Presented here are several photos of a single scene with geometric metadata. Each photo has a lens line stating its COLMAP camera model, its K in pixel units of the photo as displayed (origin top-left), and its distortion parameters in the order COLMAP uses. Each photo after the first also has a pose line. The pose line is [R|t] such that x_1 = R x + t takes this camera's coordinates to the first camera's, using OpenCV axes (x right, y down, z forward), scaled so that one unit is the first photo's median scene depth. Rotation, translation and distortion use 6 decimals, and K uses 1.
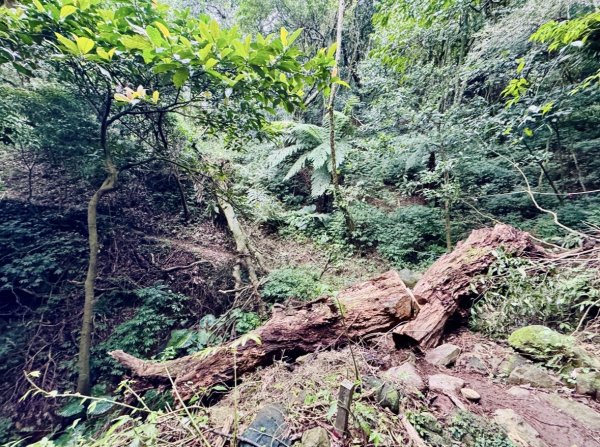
lens RADIAL K [[417.5, 0, 300.0], [0, 417.5, 223.5], [0, 0, 1]] dist [-0.001617, -0.000414]
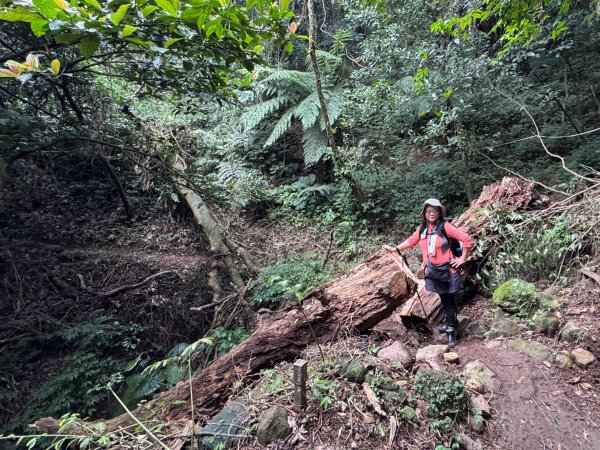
lens RADIAL K [[324.0, 0, 300.0], [0, 324.0, 225.0], [0, 0, 1]] dist [0.000197, -0.000220]
pose [[0.955339, -0.131612, 0.264585, -0.144807], [0.131900, 0.991121, 0.016759, 0.031661], [-0.264441, 0.018888, 0.964217, 0.406012]]
